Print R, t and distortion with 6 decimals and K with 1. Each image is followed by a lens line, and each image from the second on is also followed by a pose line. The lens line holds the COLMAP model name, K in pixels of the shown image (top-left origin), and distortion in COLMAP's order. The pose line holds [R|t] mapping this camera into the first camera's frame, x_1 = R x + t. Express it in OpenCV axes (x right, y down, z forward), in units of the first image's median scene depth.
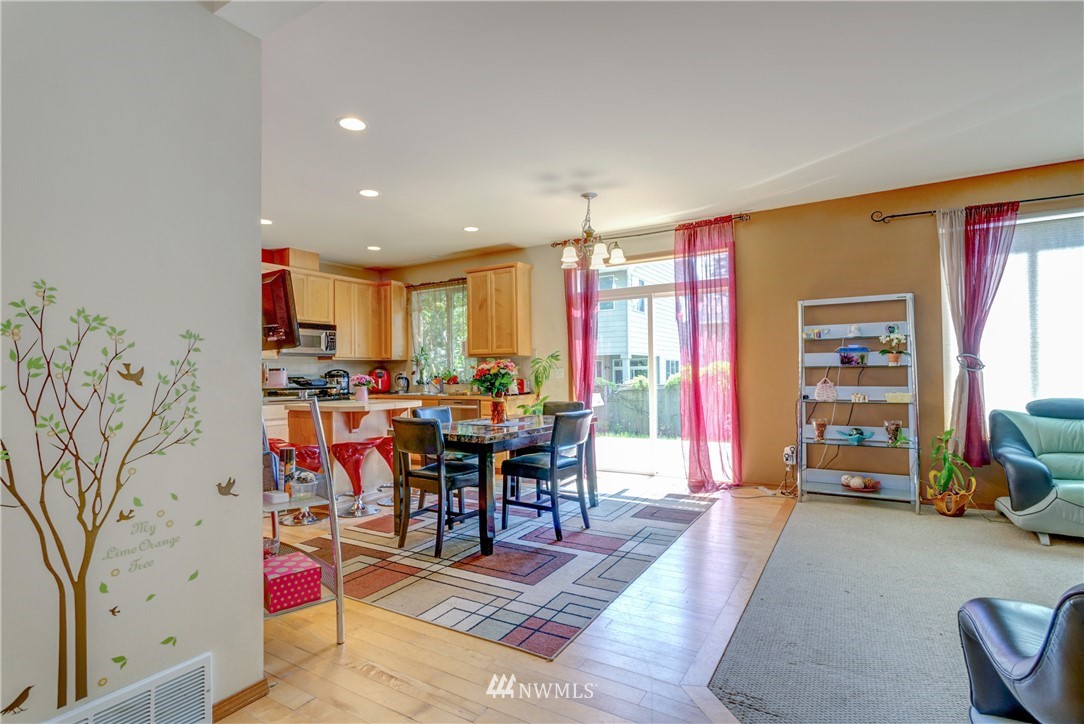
lens RADIAL K [[529.2, 0, 541.7], [0, 529.2, 363.4], [0, 0, 1]] dist [-0.009240, 0.001041]
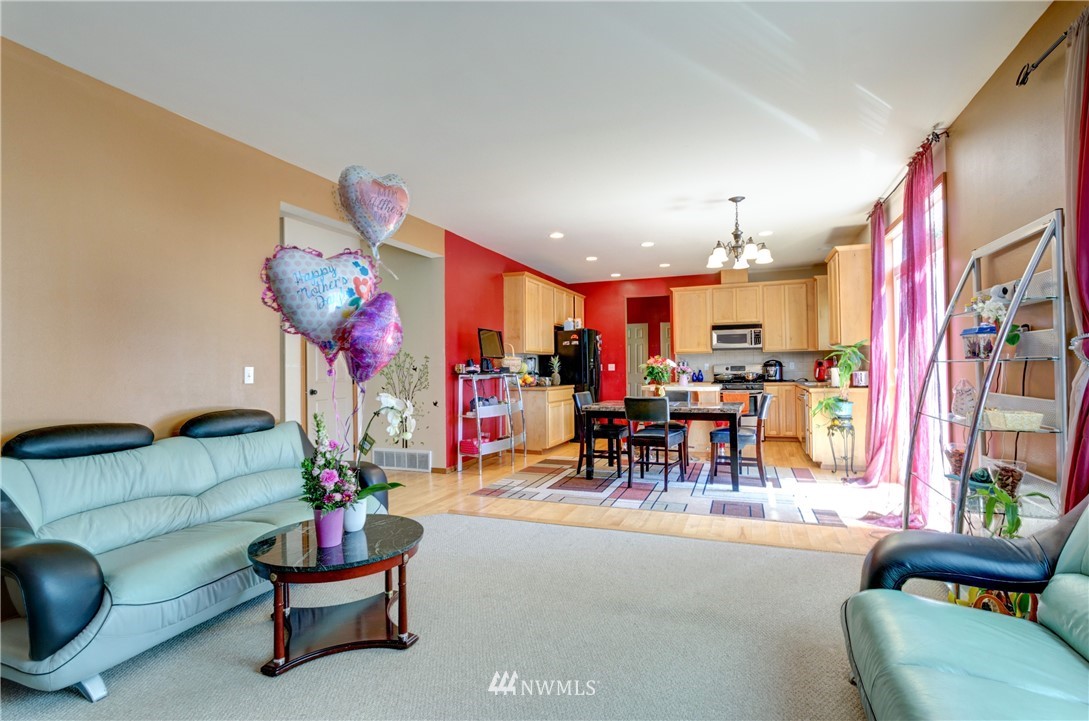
lens RADIAL K [[531.7, 0, 543.6], [0, 531.7, 360.6], [0, 0, 1]] dist [-0.009240, 0.001041]
pose [[0.168872, 0.003472, -0.985632, 0.767797], [0.026032, 0.999629, 0.007981, -0.010429], [0.985294, -0.027006, 0.168719, 0.312861]]
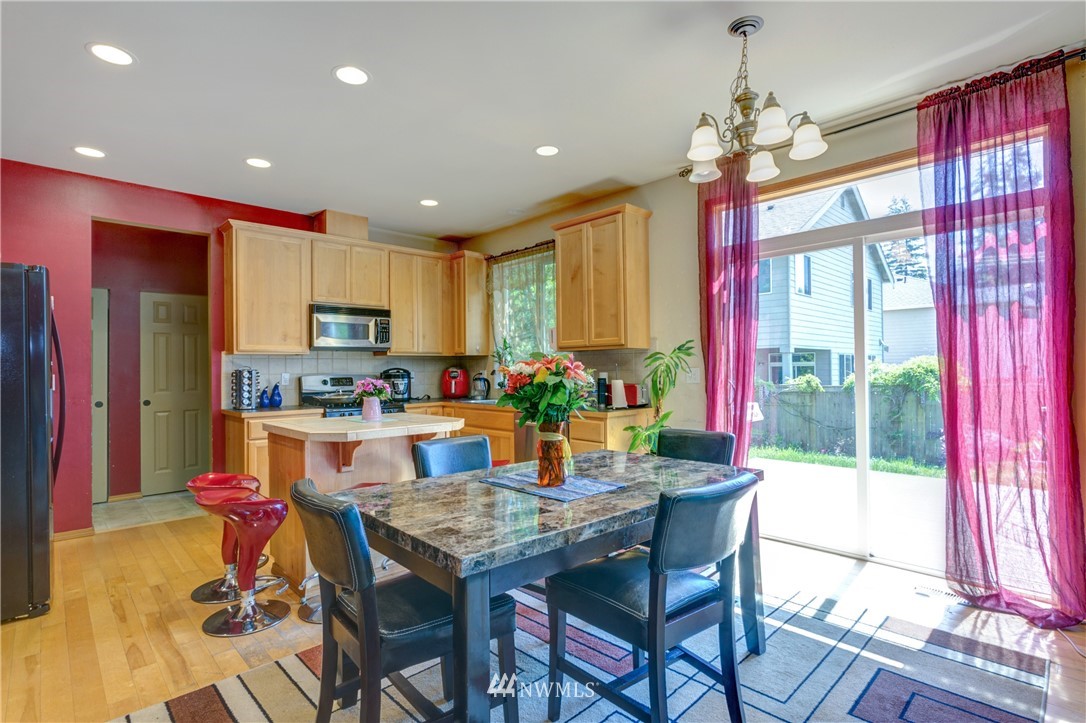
lens RADIAL K [[530.2, 0, 539.3], [0, 530.2, 365.1], [0, 0, 1]] dist [-0.009240, 0.001041]
pose [[0.963838, 0.002606, -0.266475, 0.024823], [0.000895, 0.999915, 0.013016, -0.002769], [0.266486, -0.012784, 0.963754, 0.332894]]
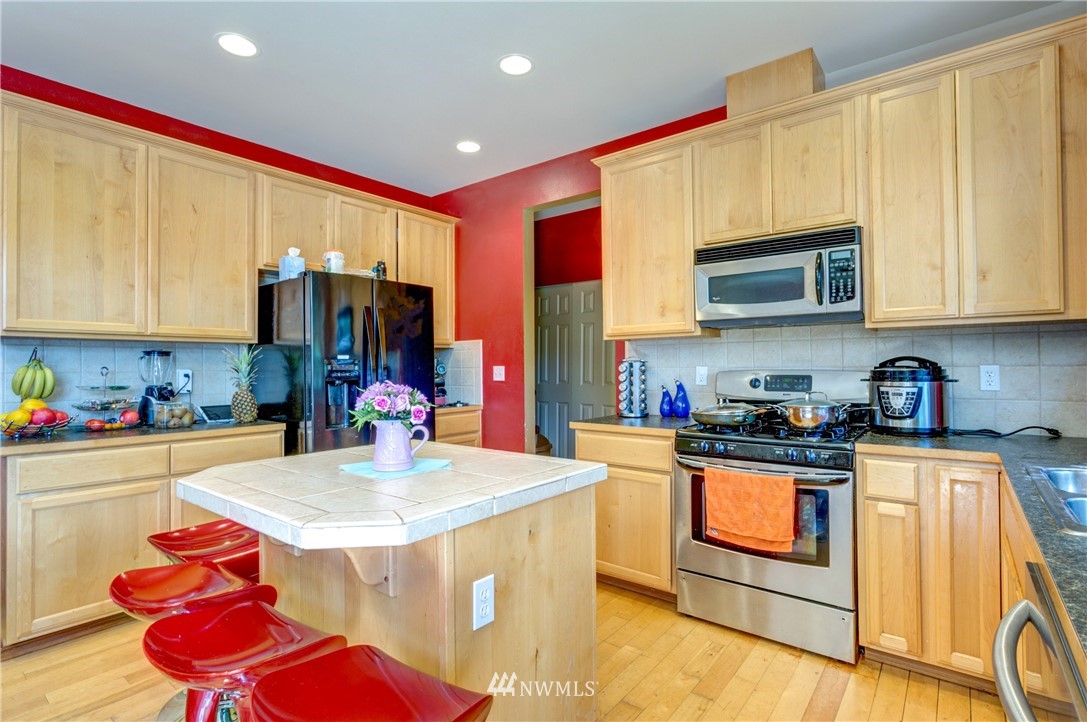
lens RADIAL K [[530.7, 0, 538.9], [0, 530.7, 357.6], [0, 0, 1]] dist [-0.009240, 0.001041]
pose [[-0.131372, 0.004901, -0.991321, -0.024725], [0.027120, 0.999631, 0.001348, 0.006112], [0.990962, -0.026707, -0.131456, 0.881475]]
